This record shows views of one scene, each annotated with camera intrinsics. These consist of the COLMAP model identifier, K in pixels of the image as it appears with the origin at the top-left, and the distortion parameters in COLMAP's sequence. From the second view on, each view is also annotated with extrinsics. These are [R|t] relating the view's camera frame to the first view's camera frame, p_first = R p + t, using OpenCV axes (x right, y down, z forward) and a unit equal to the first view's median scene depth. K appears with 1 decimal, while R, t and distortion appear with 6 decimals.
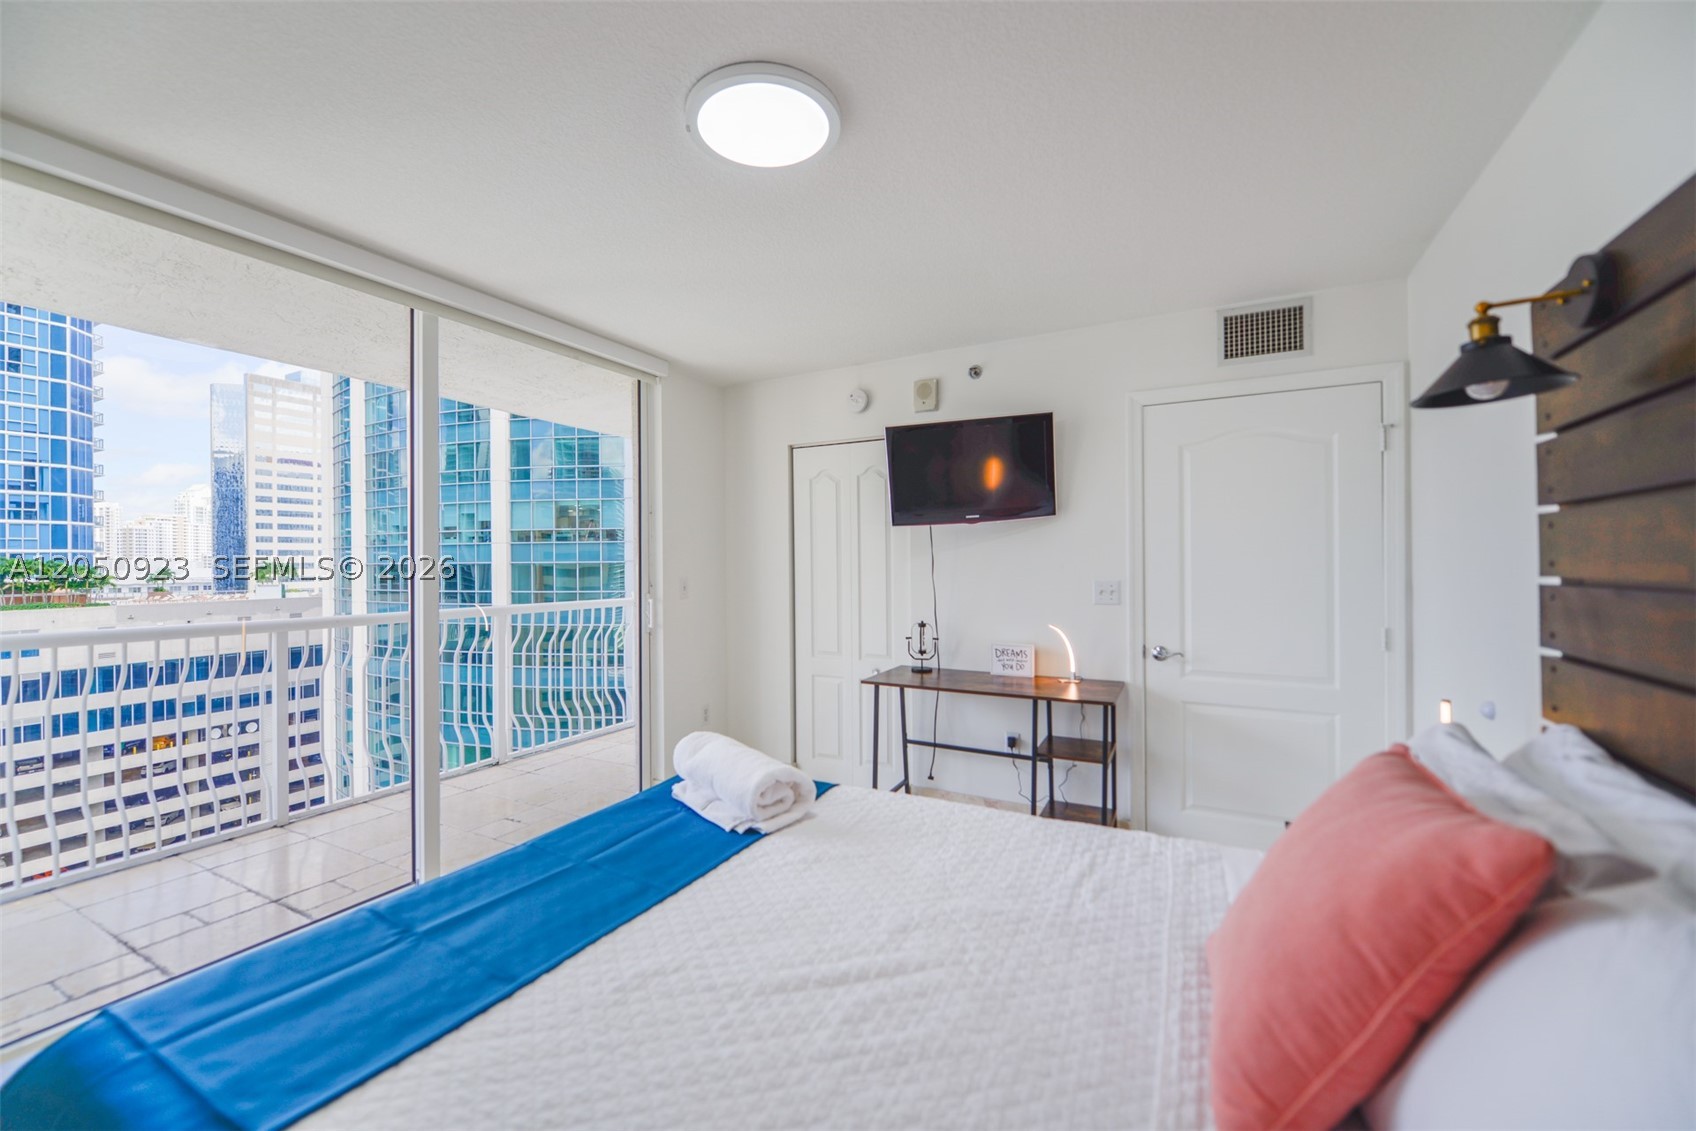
lens RADIAL K [[672.6, 0, 832.7], [0, 672.6, 567.8], [0, 0, 1]] dist [-0.000225, -0.001530]
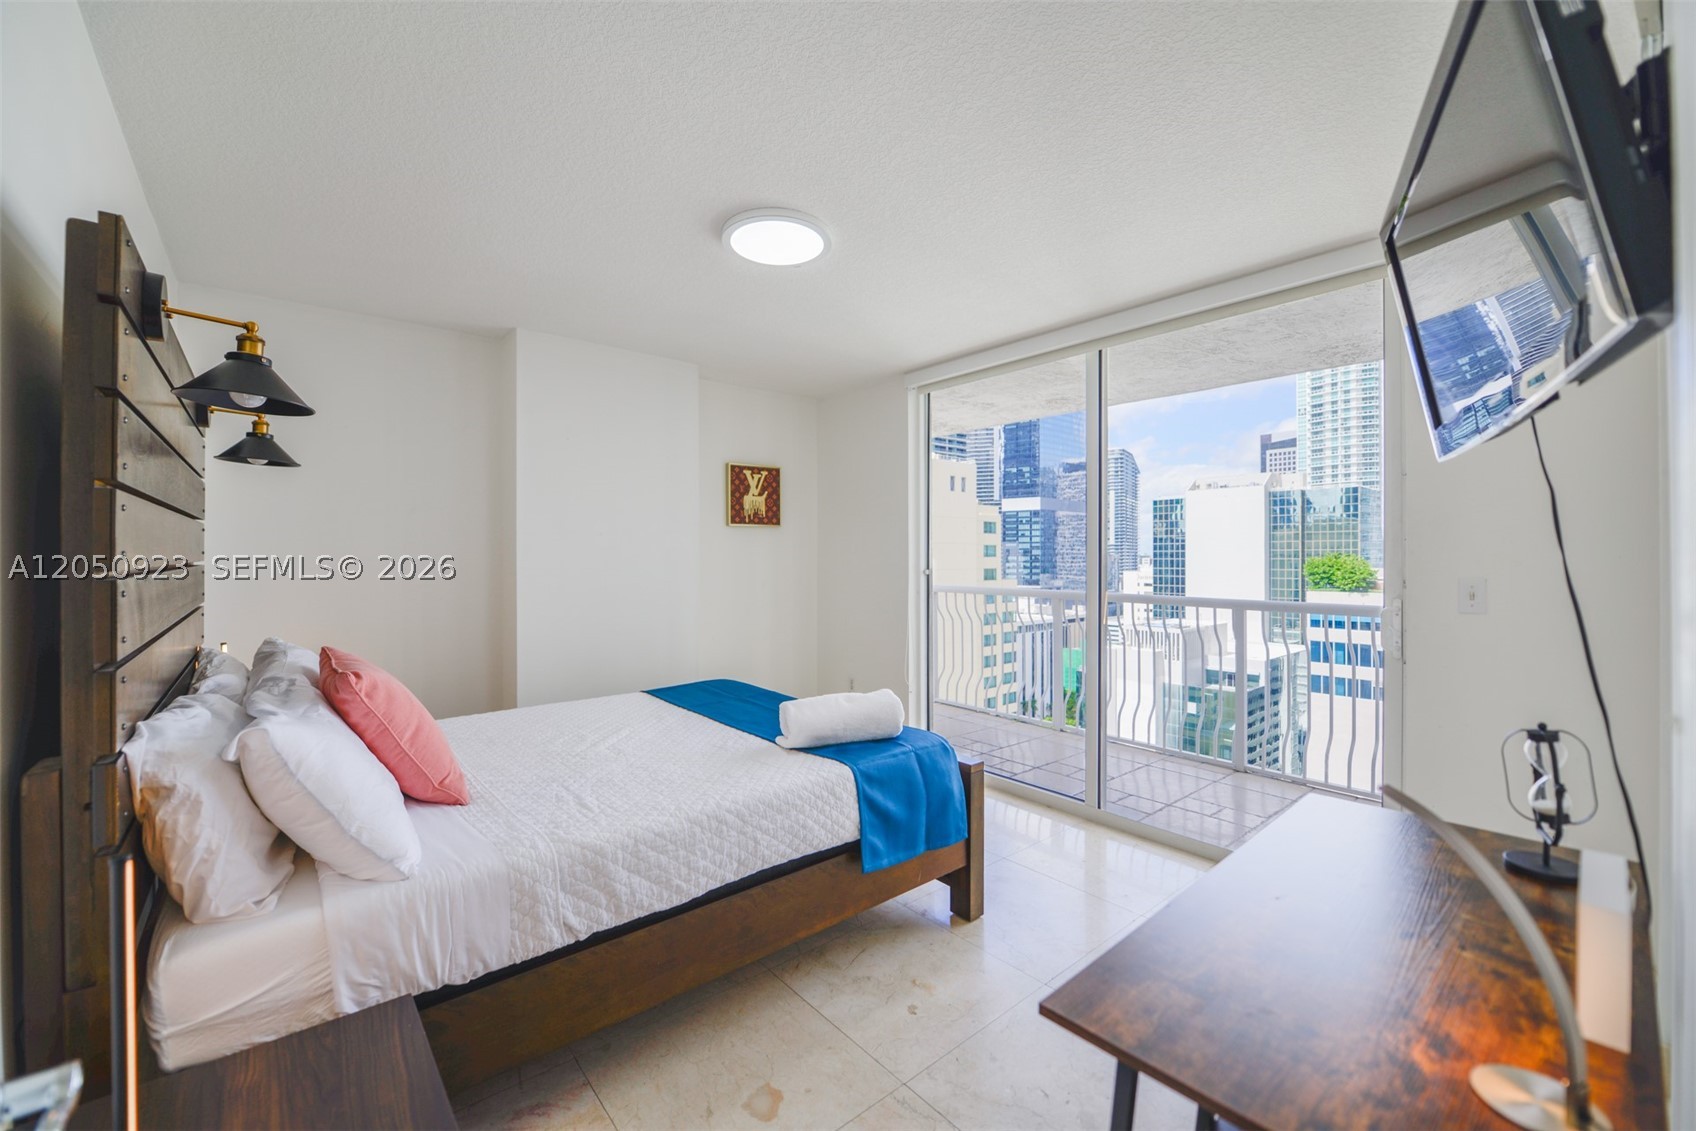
lens RADIAL K [[672.6, 0, 846.4], [0, 672.6, 561.7], [0, 0, 1]] dist [-0.000225, -0.001530]
pose [[-0.352058, 0.010946, -0.935914, 1.358766], [-0.004621, 0.999899, 0.013432, -0.010347], [0.935967, 0.009054, -0.351972, 1.885626]]
